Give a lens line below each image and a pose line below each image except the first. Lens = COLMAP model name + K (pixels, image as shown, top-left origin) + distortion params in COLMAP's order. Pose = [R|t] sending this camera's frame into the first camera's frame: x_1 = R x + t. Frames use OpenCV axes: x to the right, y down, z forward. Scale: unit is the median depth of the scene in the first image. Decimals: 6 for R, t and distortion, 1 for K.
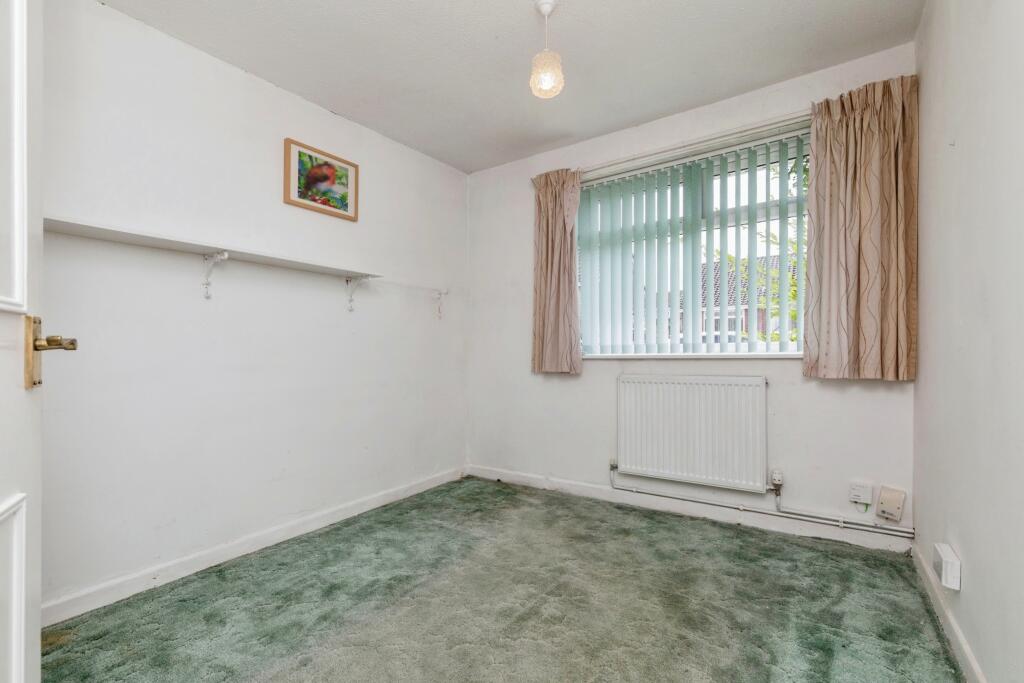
lens RADIAL K [[455.5, 0, 511.8], [0, 455.5, 347.4], [0, 0, 1]] dist [0.000066, 0.000148]
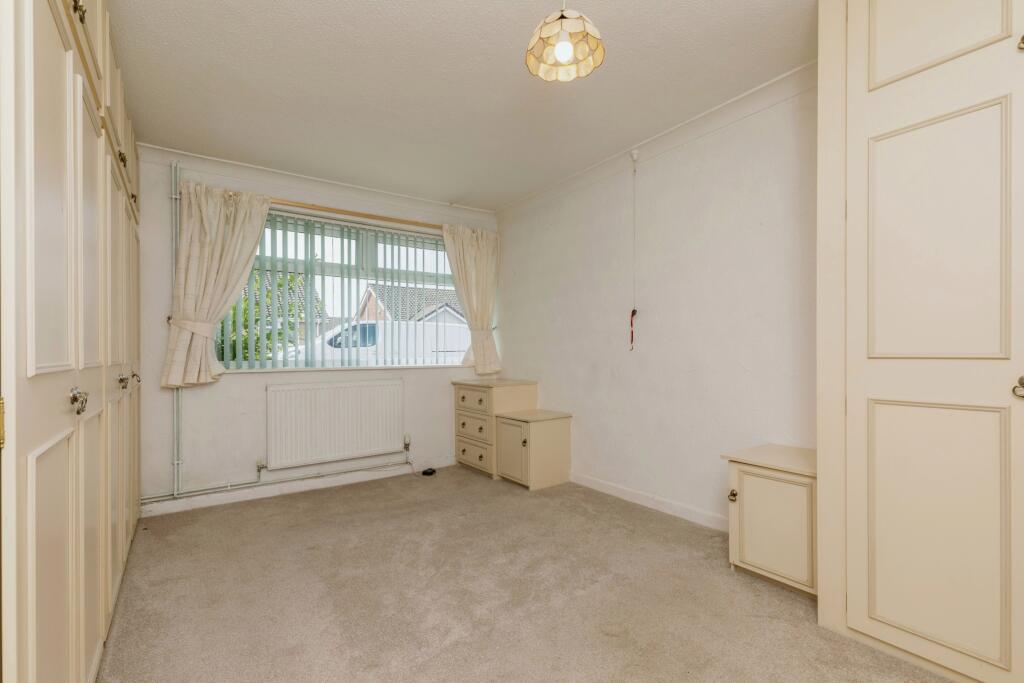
lens RADIAL K [[455.5, 0, 511.8], [0, 455.5, 347.4], [0, 0, 1]] dist [0.000066, 0.000148]
pose [[0.335354, 0.005957, 0.942073, -0.883464], [0.001296, 0.999976, -0.006785, -0.033811], [-0.942091, 0.003496, 0.335338, 0.109333]]
